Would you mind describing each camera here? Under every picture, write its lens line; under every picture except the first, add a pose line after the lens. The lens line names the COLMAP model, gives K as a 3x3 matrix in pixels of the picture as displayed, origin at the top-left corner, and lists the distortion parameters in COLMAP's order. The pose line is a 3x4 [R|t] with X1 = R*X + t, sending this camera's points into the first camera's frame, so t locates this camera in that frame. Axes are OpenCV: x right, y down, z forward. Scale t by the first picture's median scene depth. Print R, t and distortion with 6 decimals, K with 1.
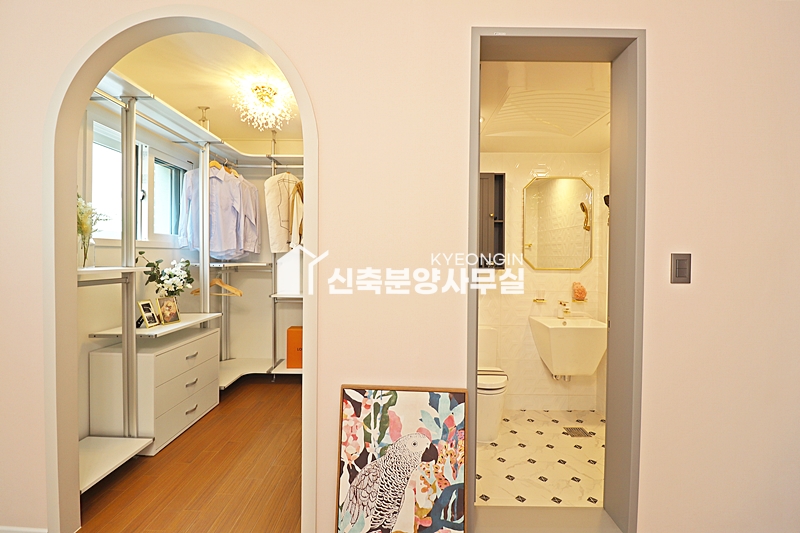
lens RADIAL K [[371.9, 0, 397.0], [0, 371.9, 264.6], [0, 0, 1]] dist [-0.004873, -0.000952]
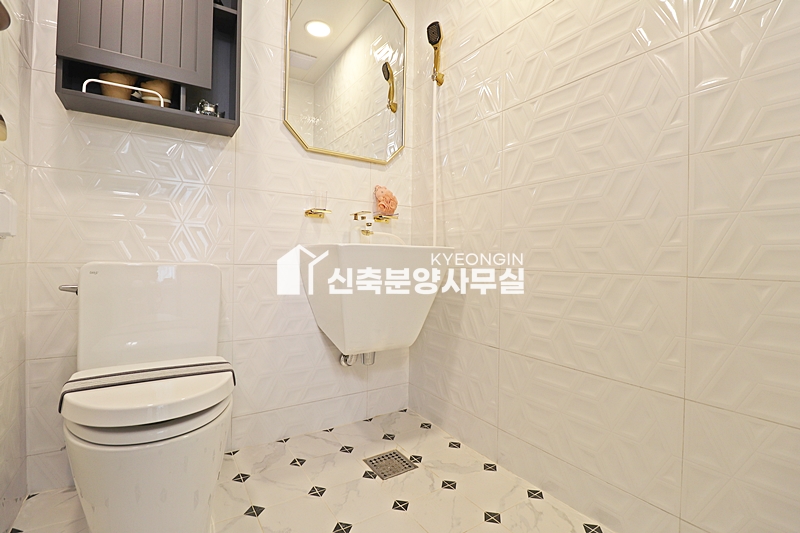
lens RADIAL K [[371.9, 0, 401.3], [0, 371.9, 262.1], [0, 0, 1]] dist [-0.004873, -0.000952]
pose [[0.828138, 0.006847, 0.560483, 0.196607], [-0.000202, 0.999929, -0.011917, 0.169146], [-0.560525, 0.009755, 0.828080, 0.519776]]
